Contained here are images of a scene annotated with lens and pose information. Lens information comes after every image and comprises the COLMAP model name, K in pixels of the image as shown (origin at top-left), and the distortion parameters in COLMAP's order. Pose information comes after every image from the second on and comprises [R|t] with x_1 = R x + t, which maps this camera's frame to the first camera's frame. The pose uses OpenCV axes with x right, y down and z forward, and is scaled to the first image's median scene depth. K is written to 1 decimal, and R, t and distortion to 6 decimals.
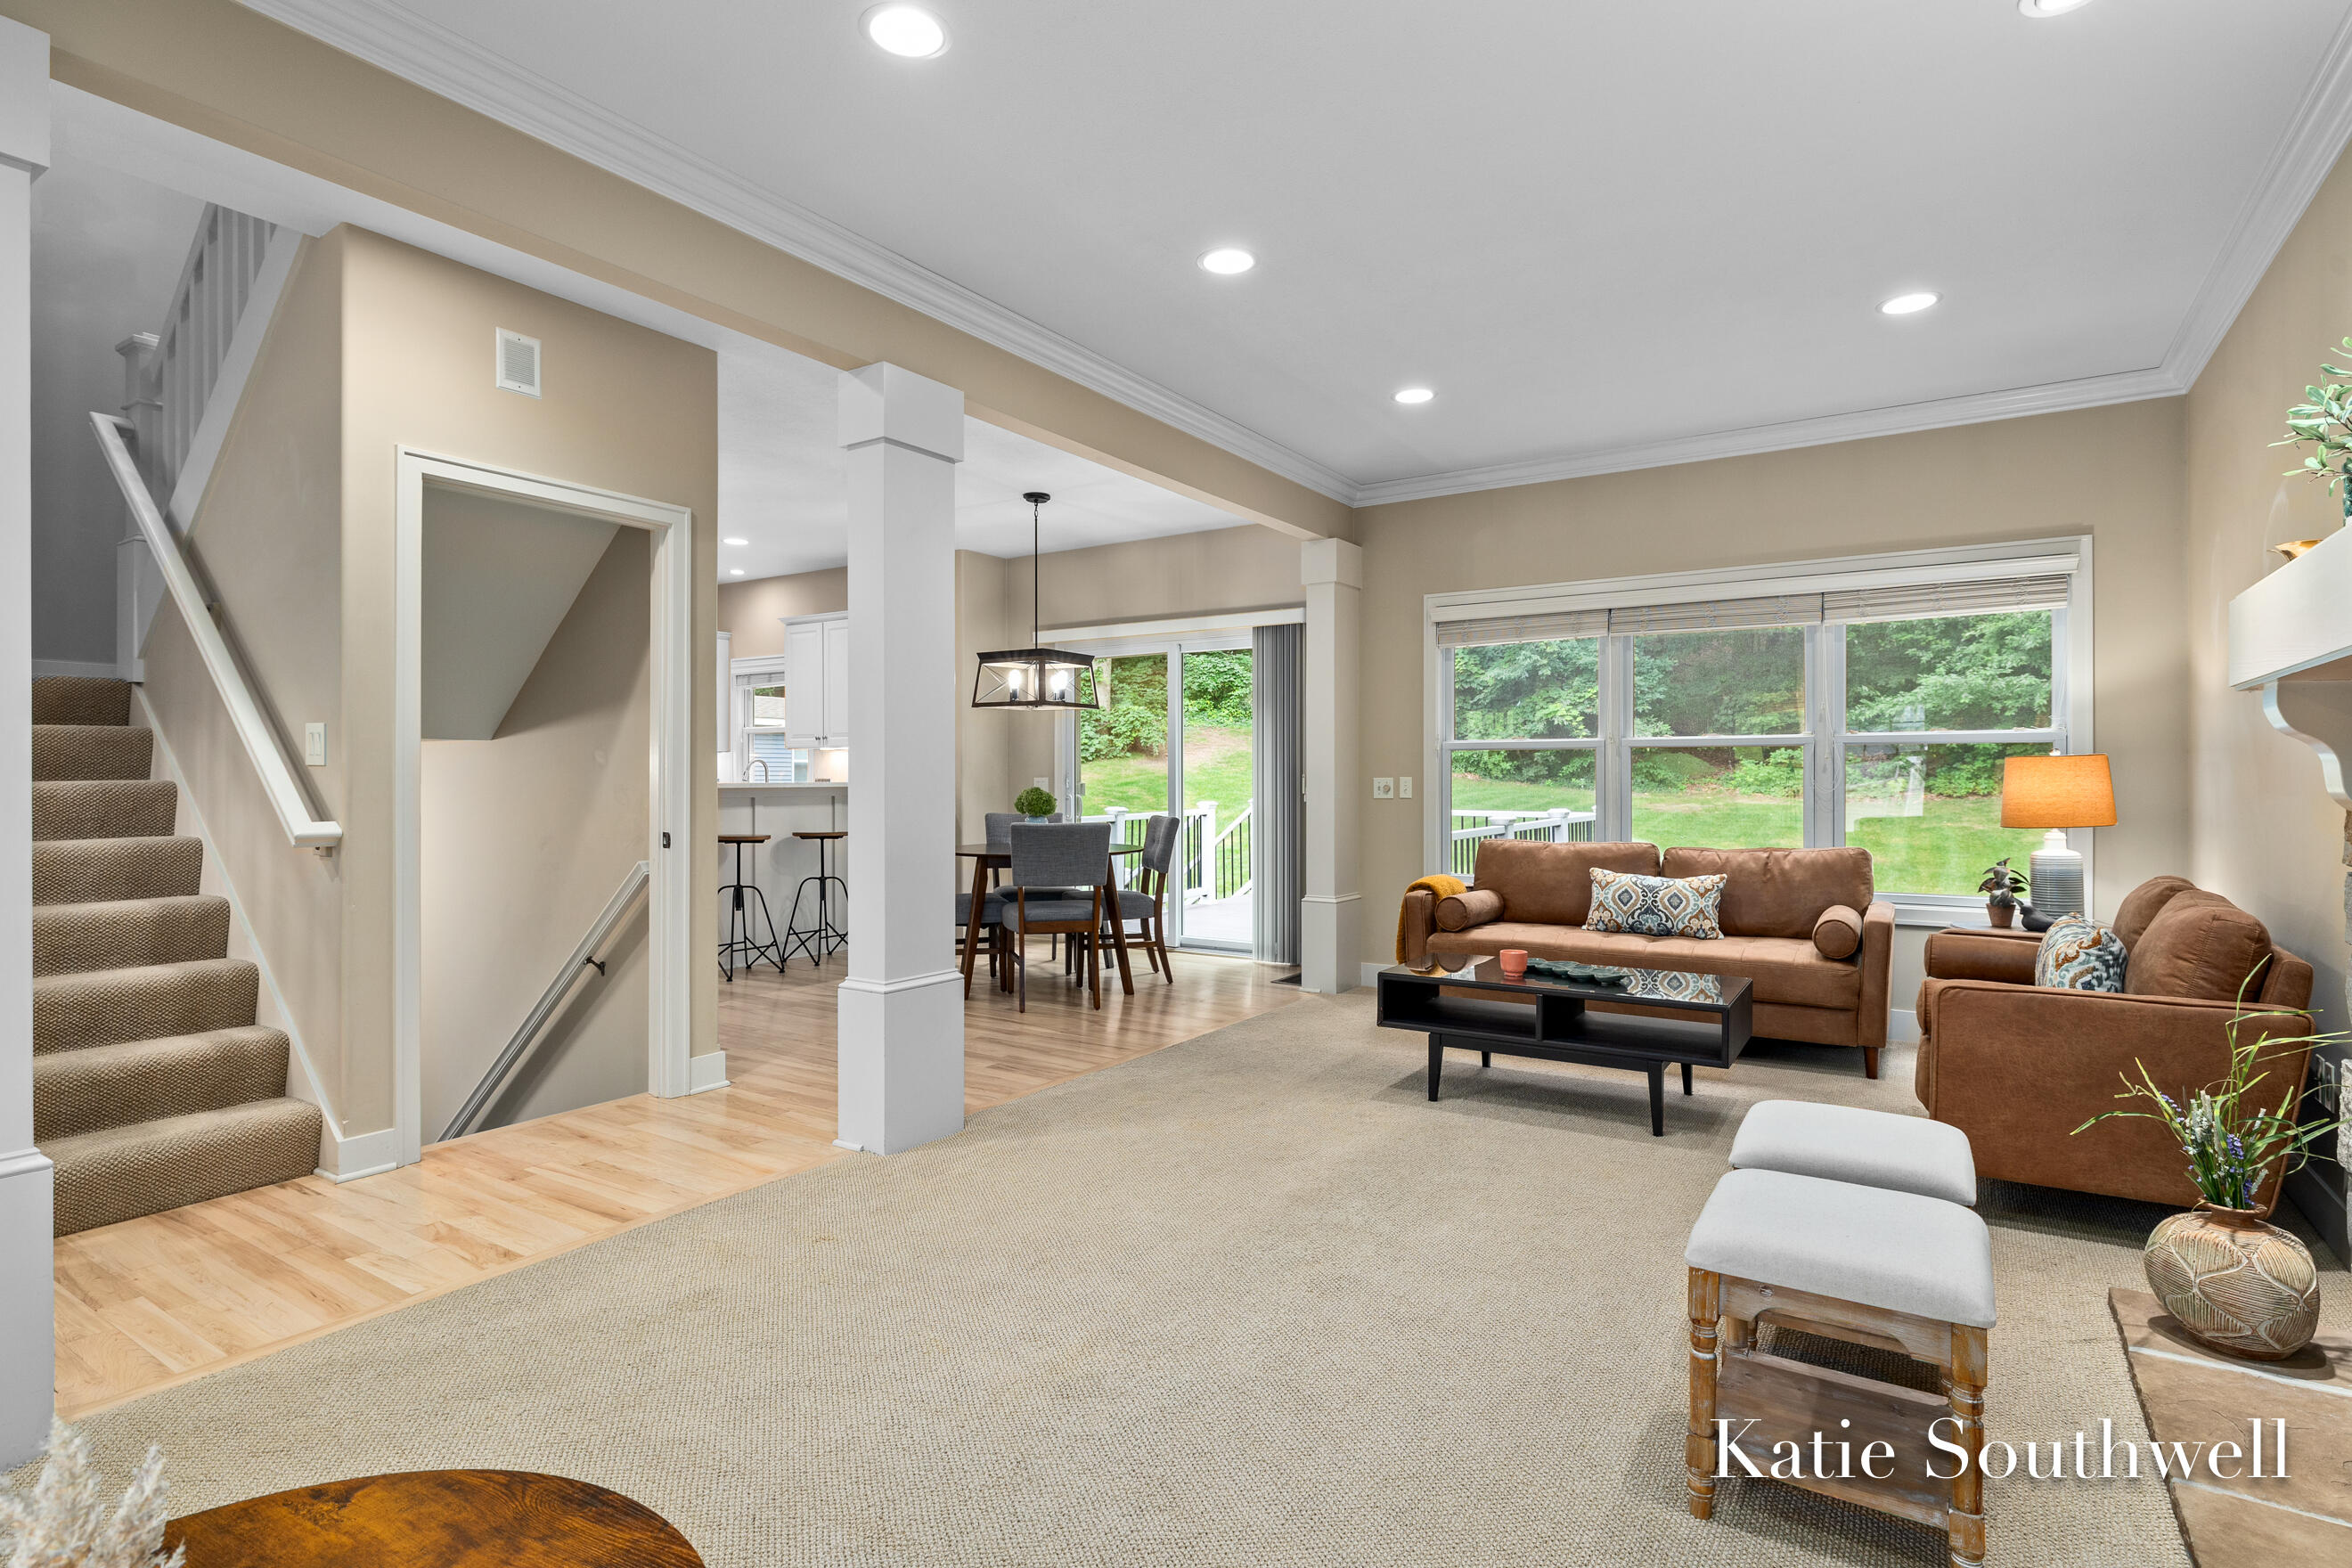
lens RADIAL K [[1170.8, 0, 1161.7], [0, 1170.8, 773.2], [0, 0, 1]] dist [-0.009842, 0.000234]
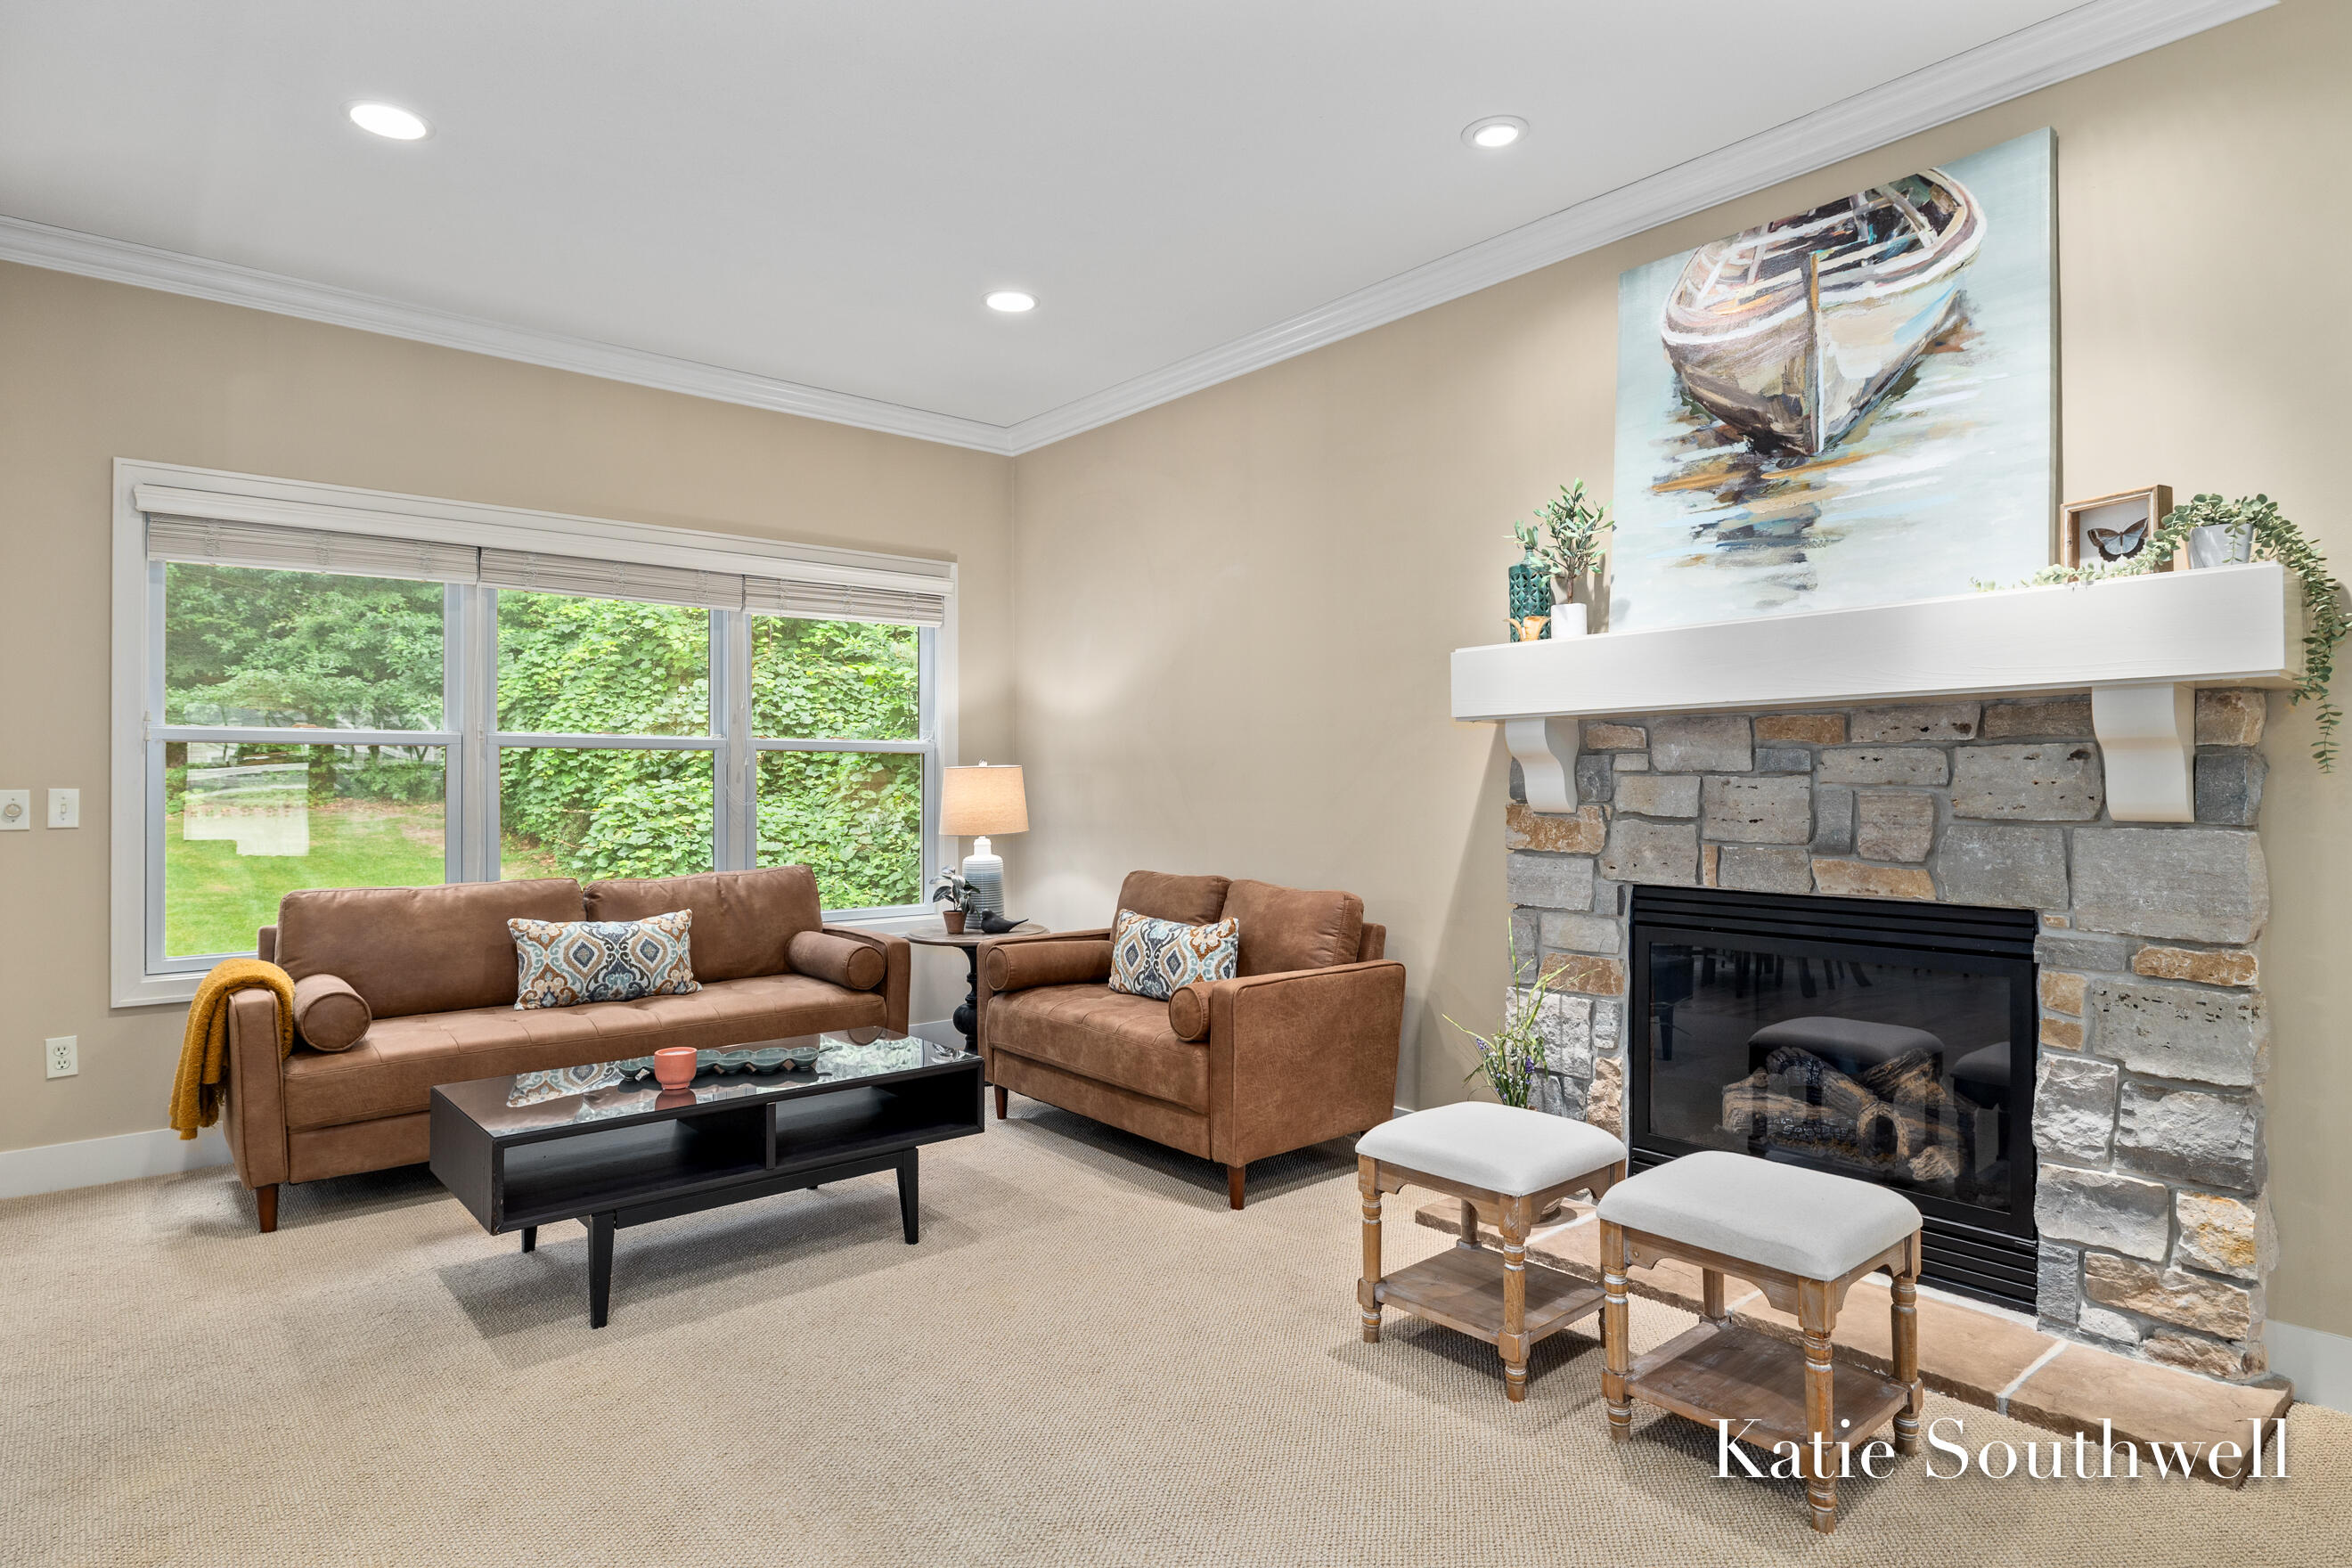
lens RADIAL K [[1277.0, 0, 1179.3], [0, 1277.0, 773.1], [0, 0, 1]] dist [-0.001597, 0.001035]
pose [[0.271998, 0.008510, 0.962260, -0.201529], [-0.001009, 0.999963, -0.008559, 0.000717], [-0.962297, 0.001357, 0.271997, 0.335065]]
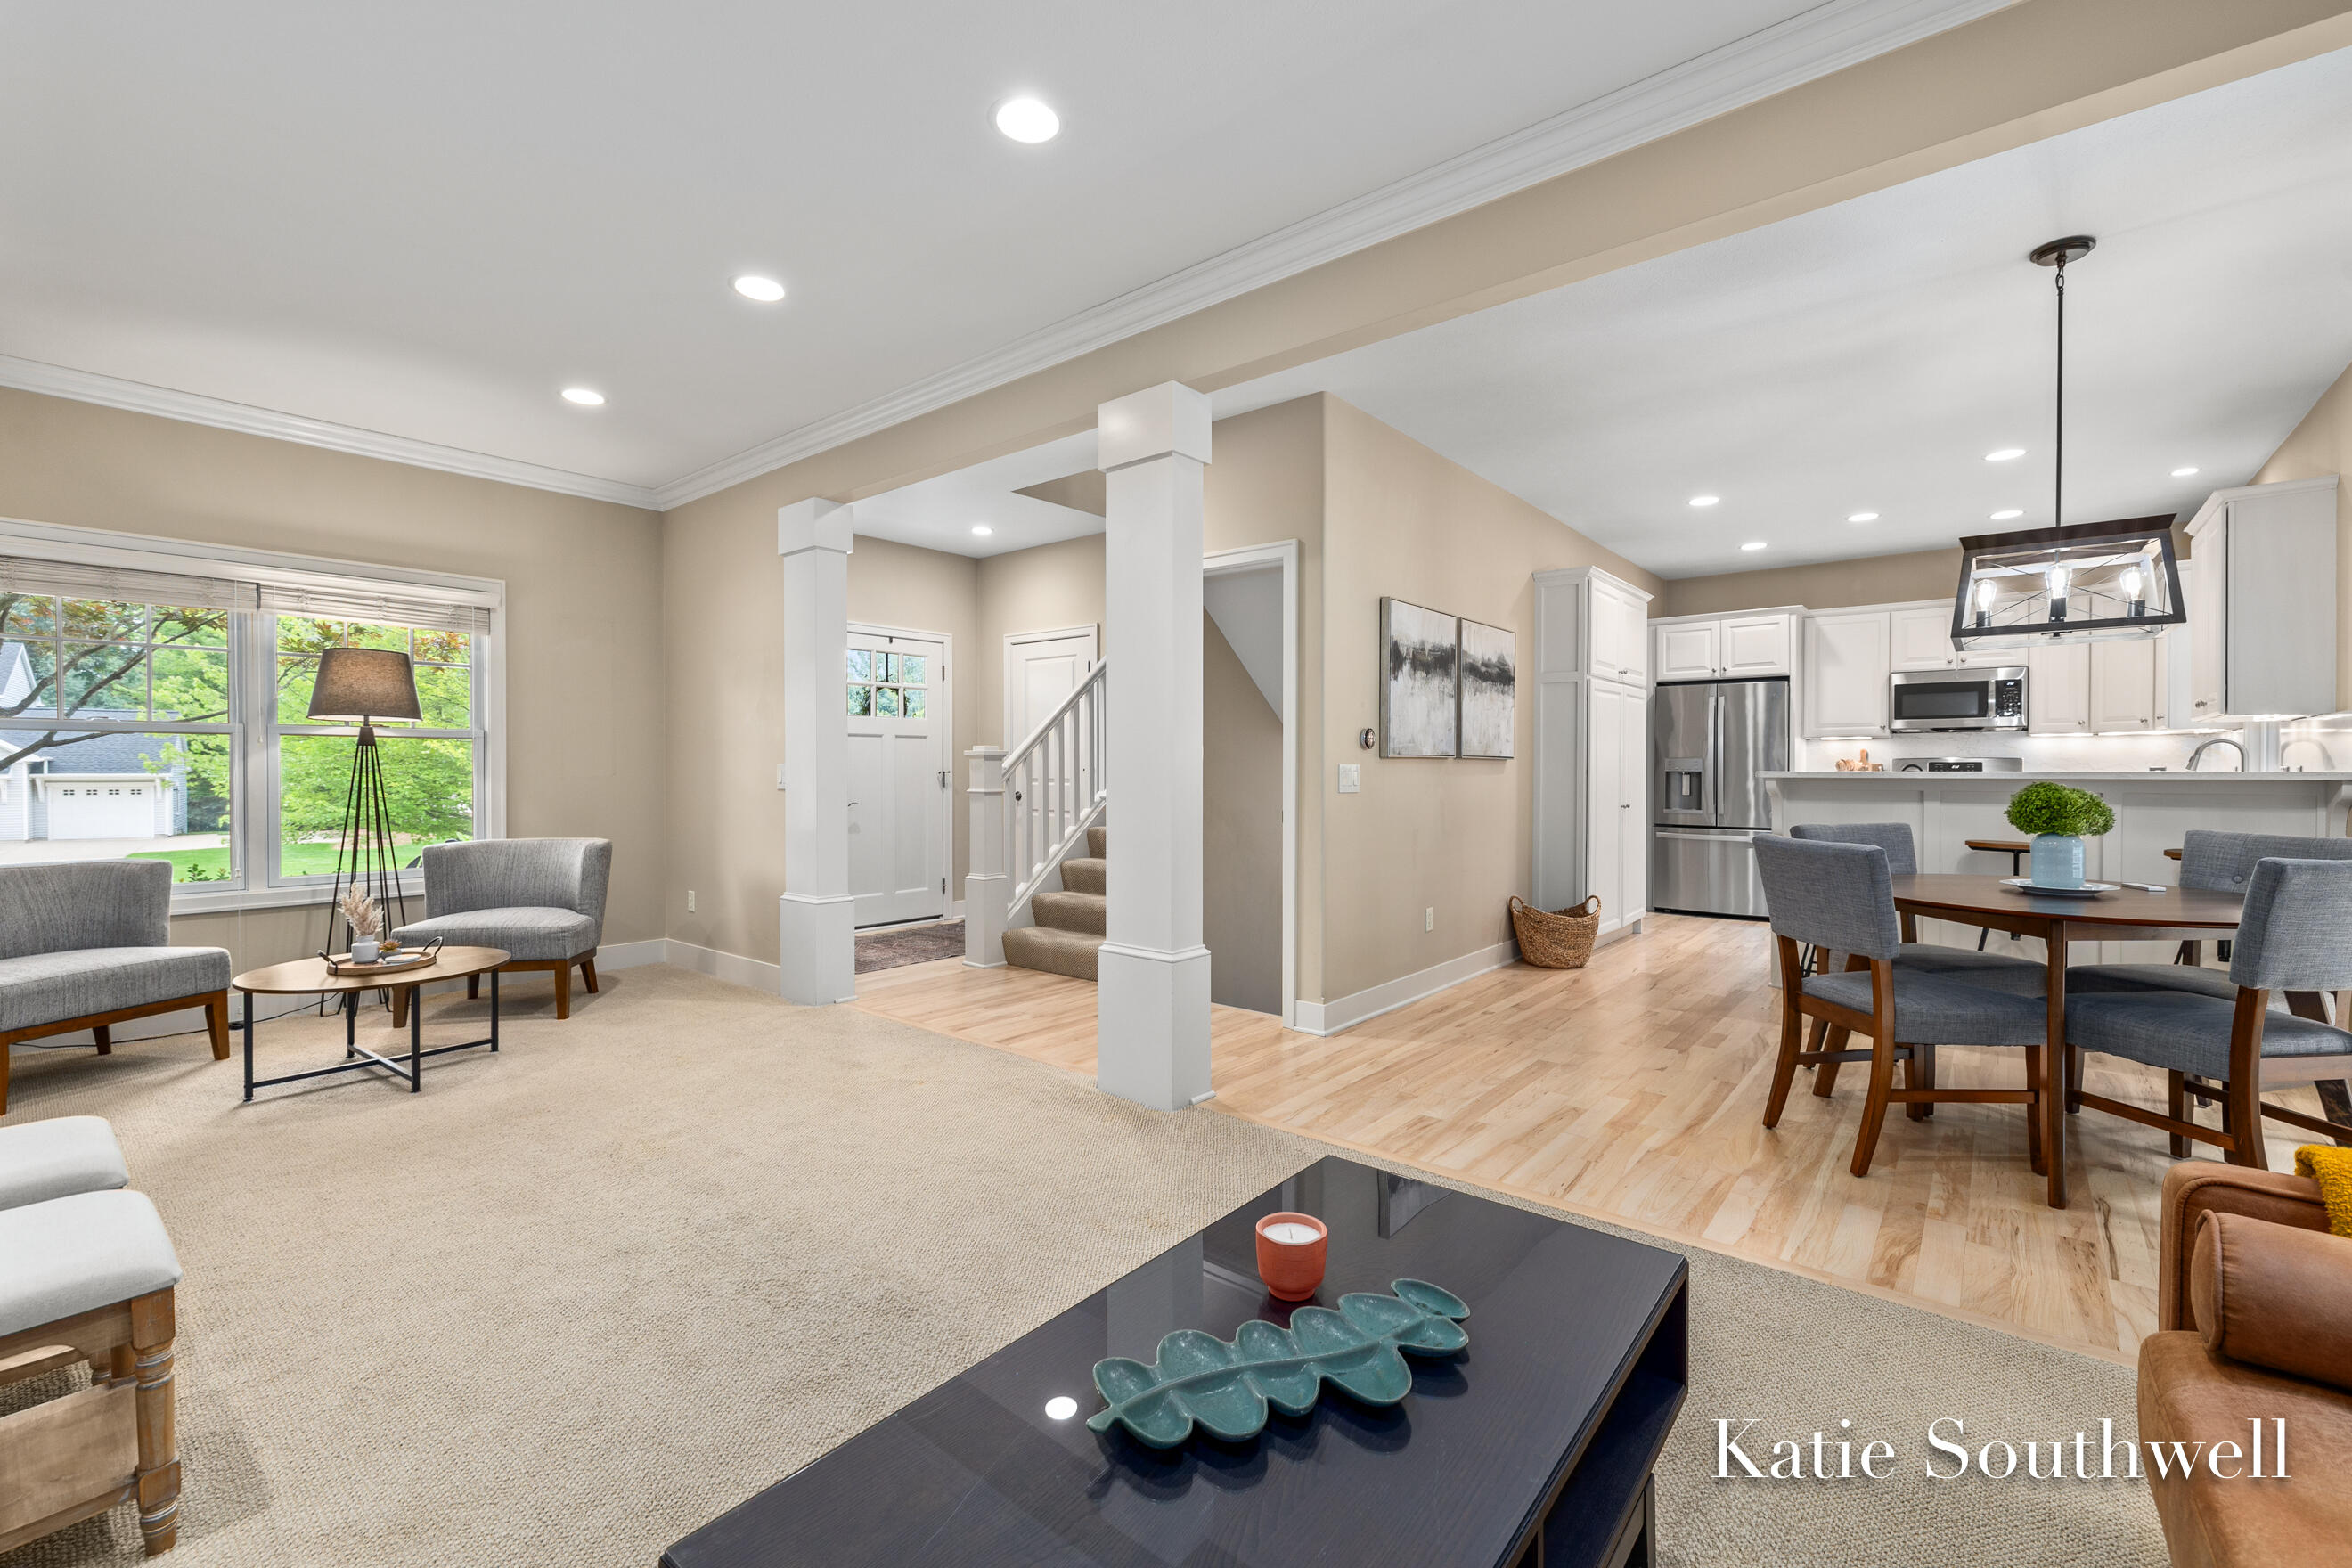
lens RADIAL K [[994.6, 0, 1190.2], [0, 994.6, 767.8], [0, 0, 1]] dist [0.001565, -0.000199]
pose [[-0.094960, 0.001132, -0.995480, 0.394026], [0.003442, 0.999994, 0.000809, 0.003698], [0.995475, -0.003349, -0.094963, 0.631480]]
